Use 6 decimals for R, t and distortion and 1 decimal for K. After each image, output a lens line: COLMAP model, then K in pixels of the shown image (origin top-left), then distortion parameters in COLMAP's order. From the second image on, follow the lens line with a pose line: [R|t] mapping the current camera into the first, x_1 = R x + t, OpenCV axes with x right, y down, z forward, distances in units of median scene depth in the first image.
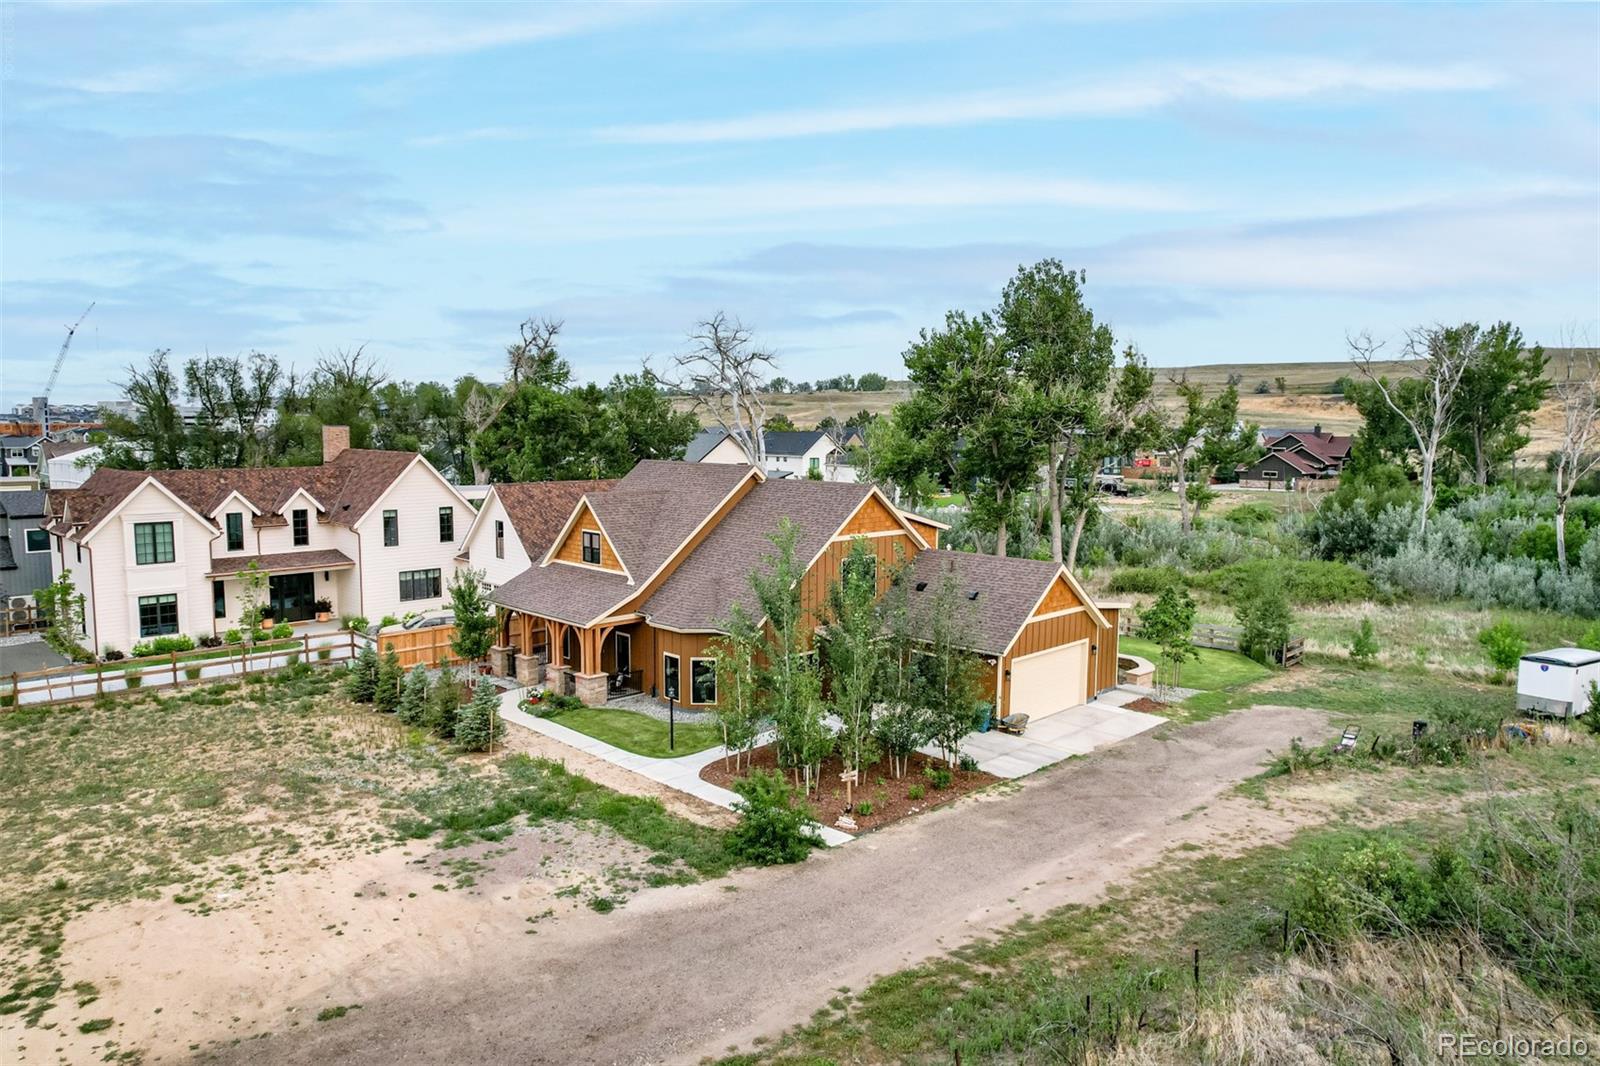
lens RADIAL K [[1049.3, 0, 806.7], [0, 1049.3, 530.0], [0, 0, 1]] dist [-0.079828, 0.071098]
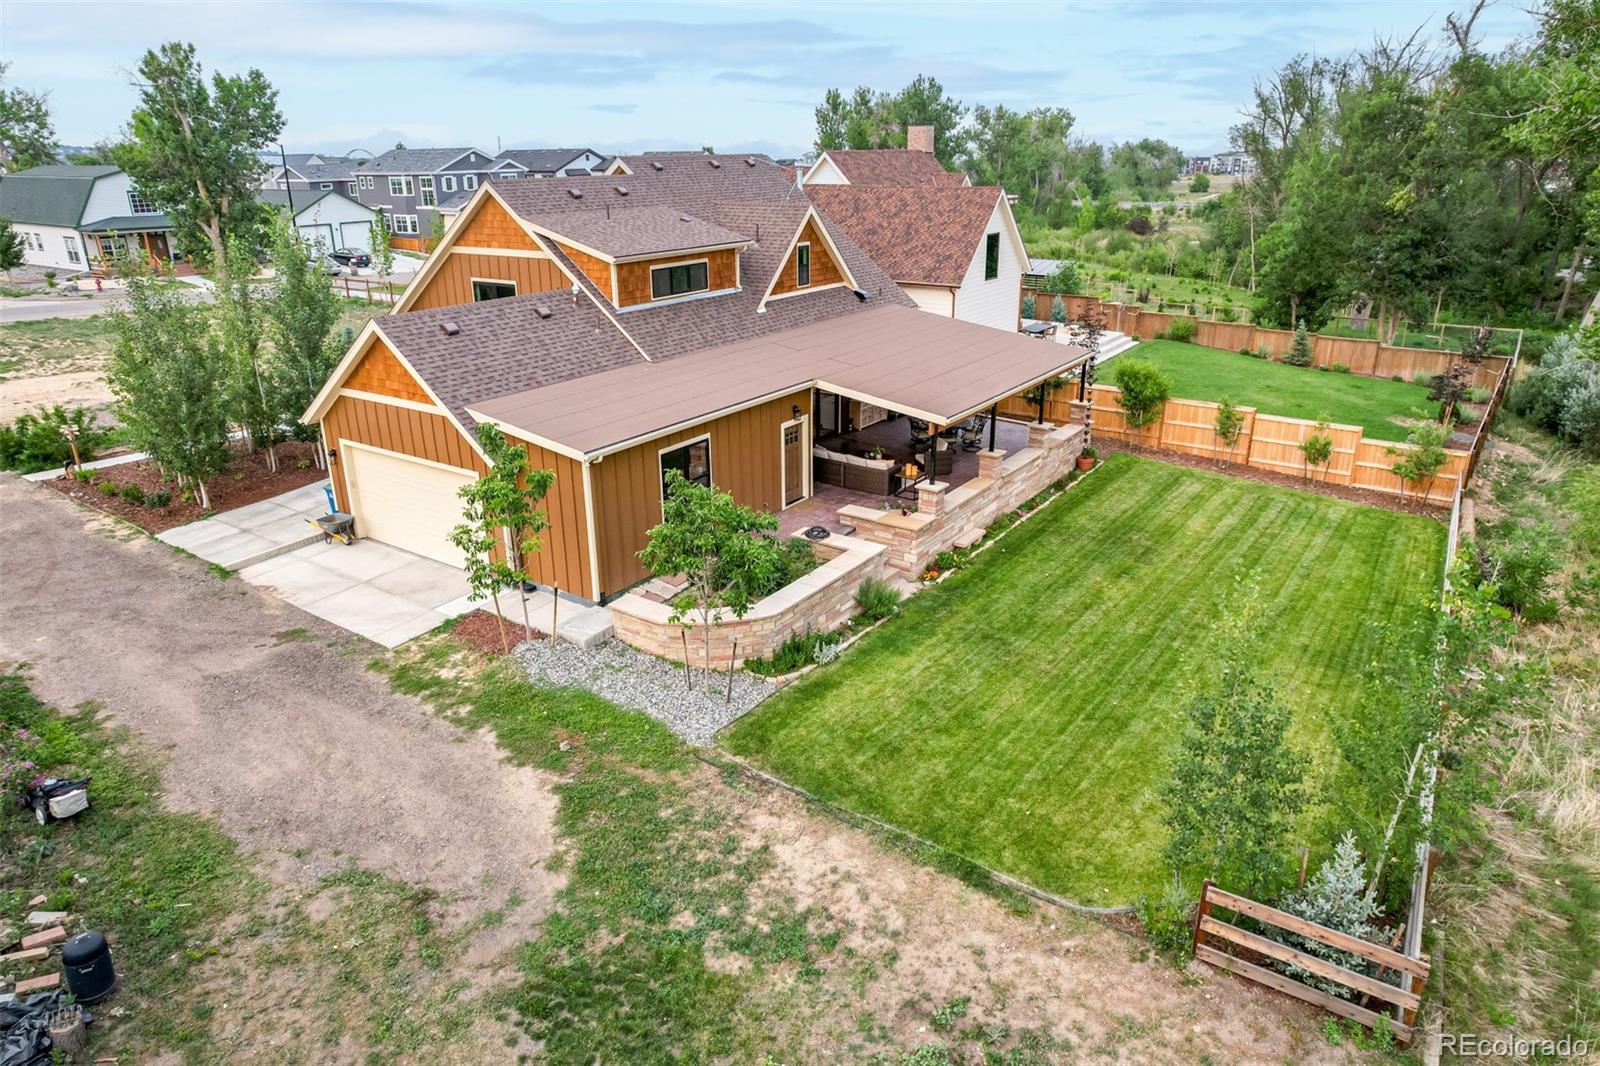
lens RADIAL K [[1028.3, 0, 810.7], [0, 1028.3, 532.8], [0, 0, 1]] dist [-0.073922, 0.065695]
pose [[0.178590, 0.337624, -0.924184, 1.007834], [-0.091482, 0.940913, 0.326057, -0.077066], [0.979661, 0.026316, 0.198925, 1.303464]]
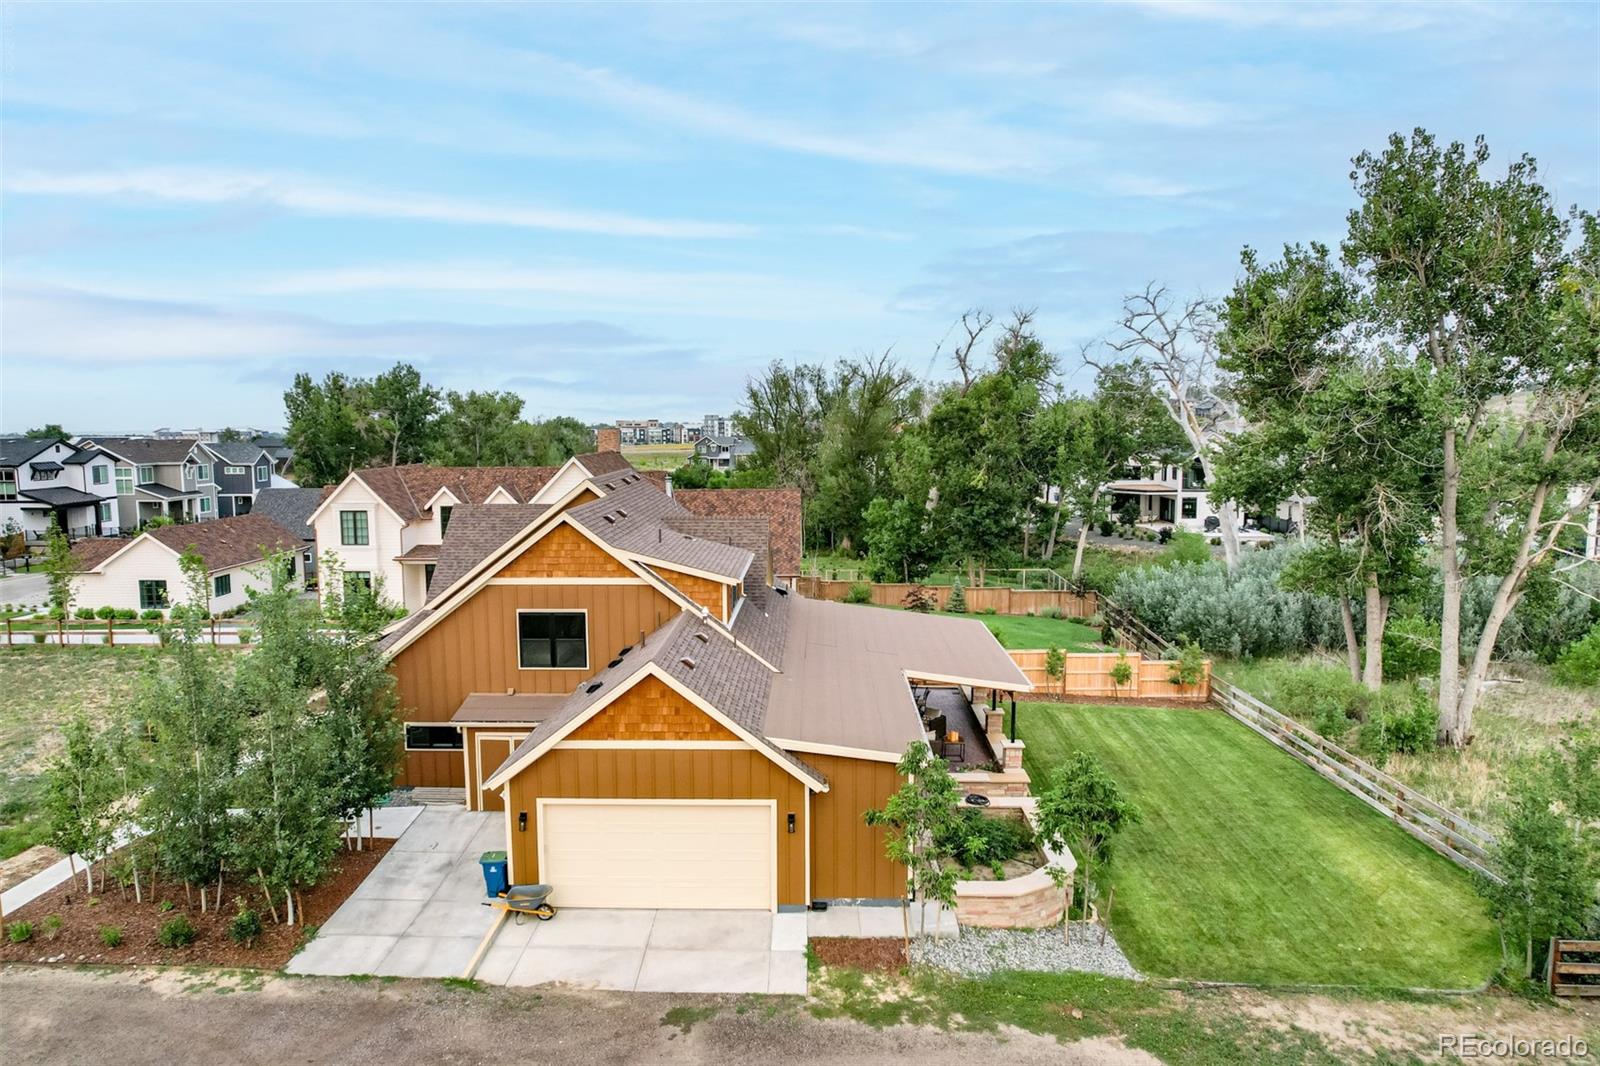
lens RADIAL K [[1049.3, 0, 806.7], [0, 1049.3, 530.0], [0, 0, 1]] dist [-0.079828, 0.071098]
pose [[0.693746, 0.066117, -0.717179, 0.832235], [-0.065066, 0.997459, 0.029016, -0.075314], [0.717275, 0.026534, 0.696285, 0.745406]]
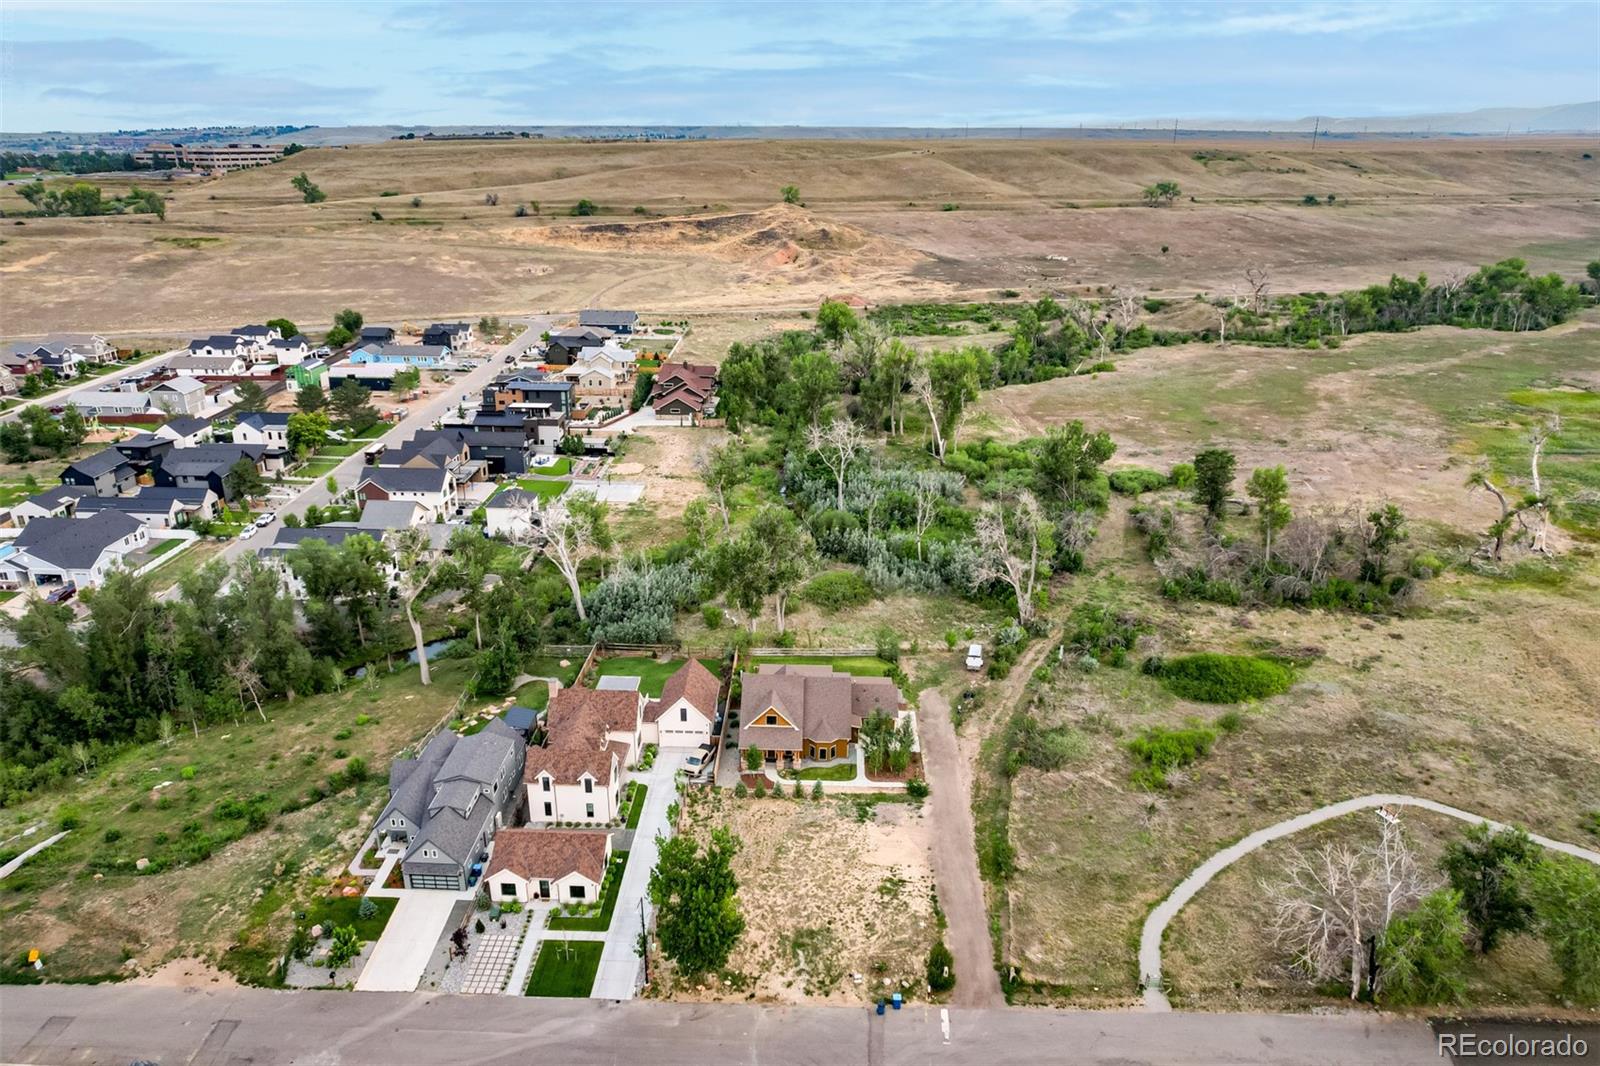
lens RADIAL K [[1049.3, 0, 806.7], [0, 1049.3, 530.0], [0, 0, 1]] dist [-0.079828, 0.071098]
pose [[0.724692, -0.242510, 0.644988, -2.514951], [0.062082, 0.955195, 0.289392, -1.778154], [-0.686270, -0.169678, 0.707278, -1.441419]]
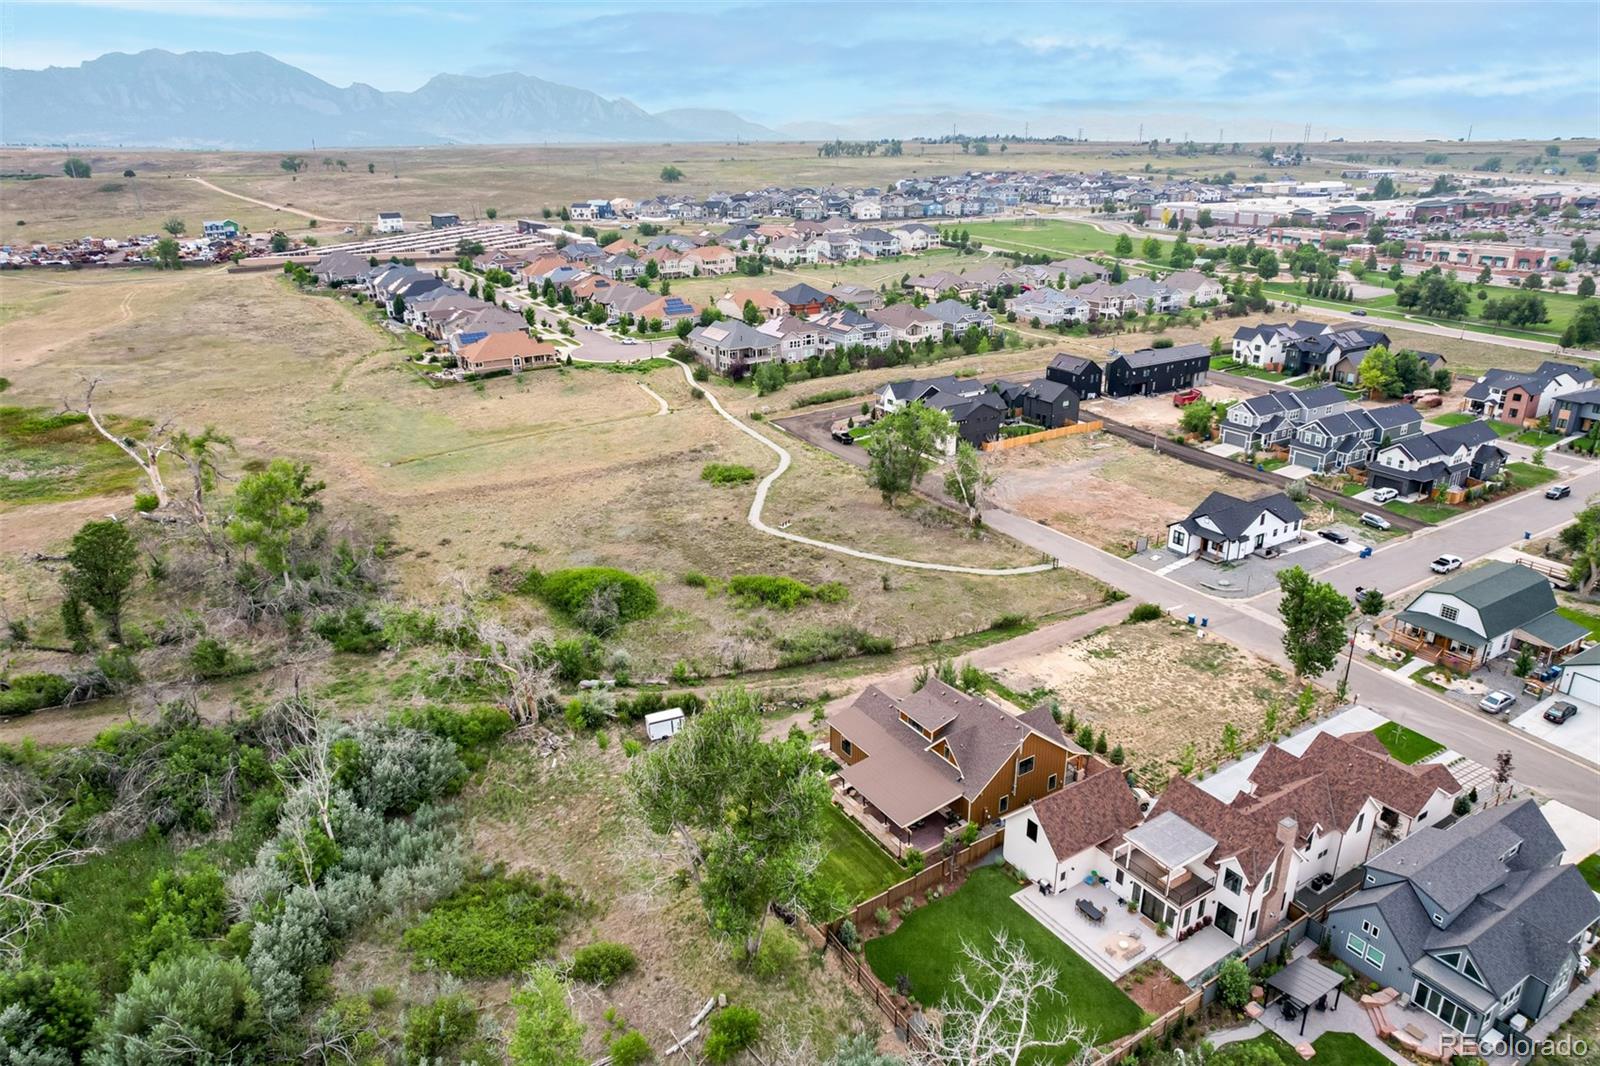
lens RADIAL K [[1028.3, 0, 810.7], [0, 1028.3, 532.8], [0, 0, 1]] dist [-0.073922, 0.065695]
pose [[-0.974429, -0.076466, 0.211286, -0.192924], [0.027625, 0.892412, 0.450374, -1.903976], [-0.222992, 0.444694, -0.867480, 3.859336]]
